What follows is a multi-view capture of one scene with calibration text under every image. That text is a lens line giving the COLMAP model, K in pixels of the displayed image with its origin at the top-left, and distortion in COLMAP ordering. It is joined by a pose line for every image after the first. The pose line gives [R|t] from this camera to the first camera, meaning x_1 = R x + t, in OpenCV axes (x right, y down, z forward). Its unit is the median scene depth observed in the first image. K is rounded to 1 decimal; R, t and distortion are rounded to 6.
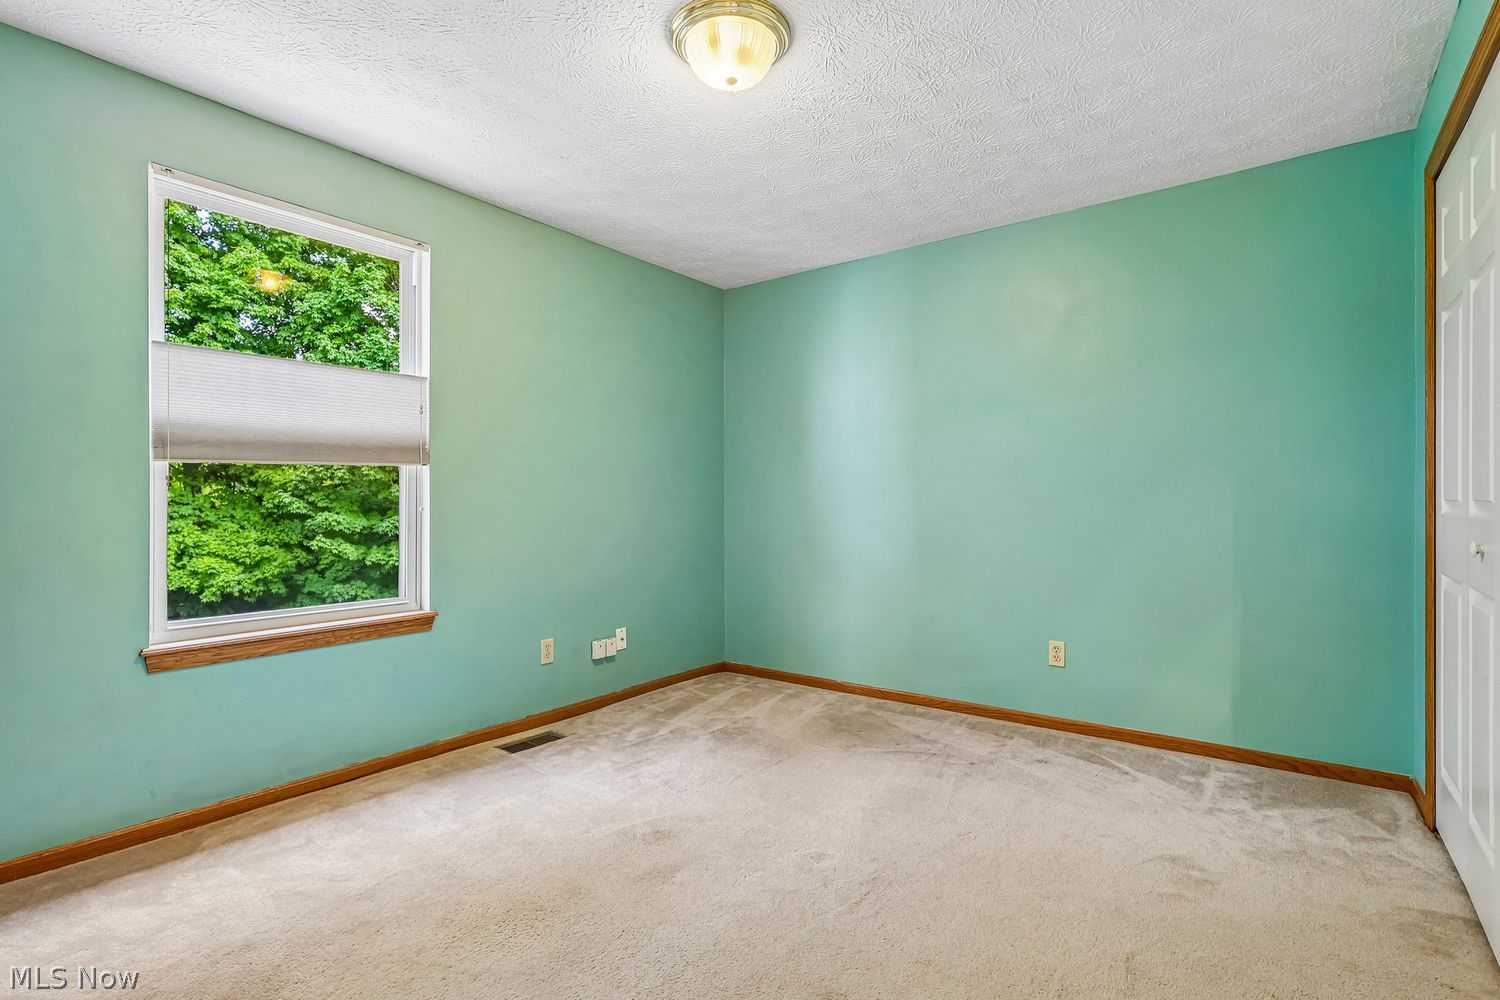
lens RADIAL K [[728.0, 0, 750.6], [0, 728.0, 503.3], [0, 0, 1]] dist [-0.001762, 0.001130]
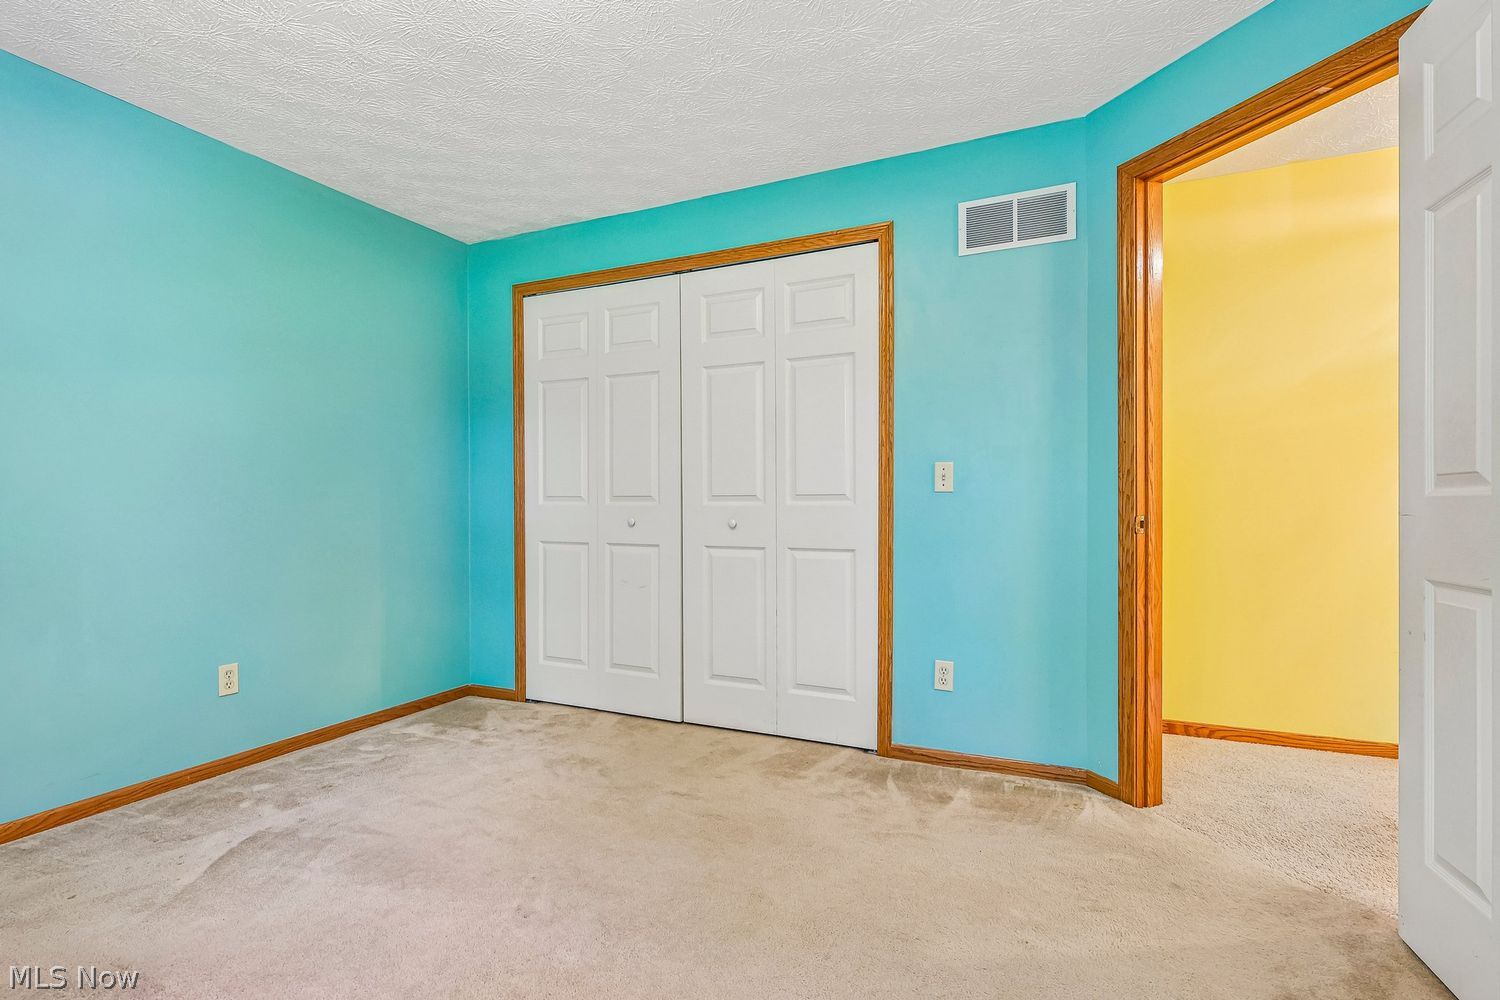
lens RADIAL K [[728.0, 0, 740.6], [0, 728.0, 508.8], [0, 0, 1]] dist [-0.001762, 0.001130]
pose [[-0.227379, -0.004668, 0.973795, -0.658711], [-0.001081, 0.999989, 0.004541, 0.009952], [-0.973806, -0.000020, -0.227382, 0.791993]]
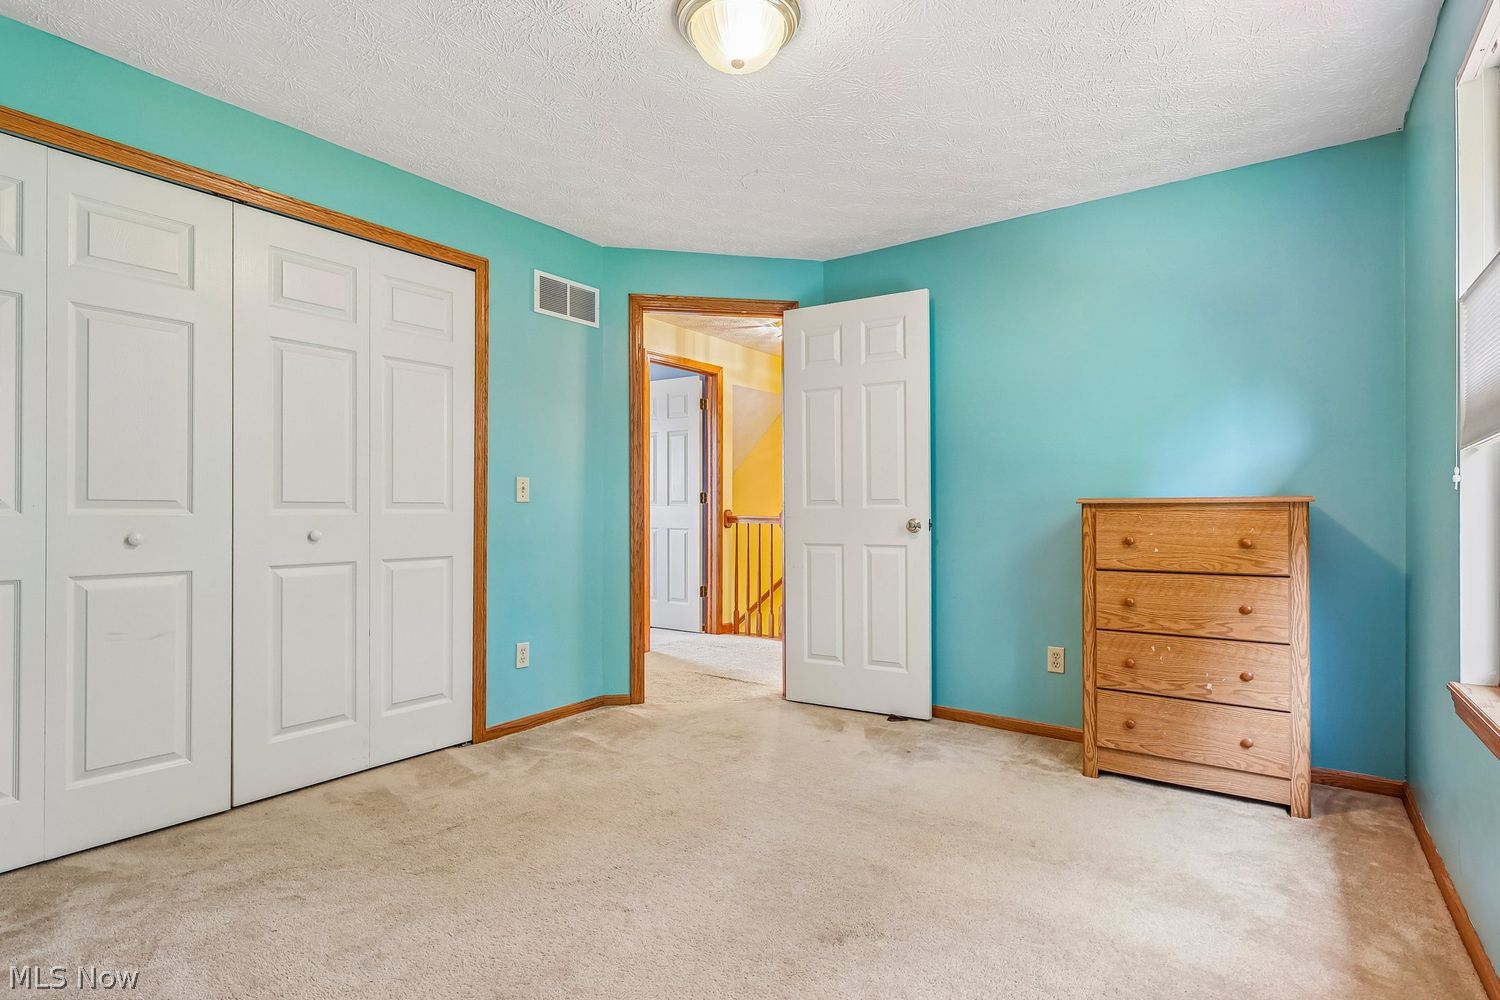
lens RADIAL K [[728.0, 0, 742.3], [0, 728.0, 501.8], [0, 0, 1]] dist [-0.001762, 0.001130]
pose [[-0.999391, -0.002774, -0.034770, 0.017605], [-0.002353, 0.999924, -0.012128, 0.003570], [0.034801, -0.012039, -0.999322, 1.611688]]
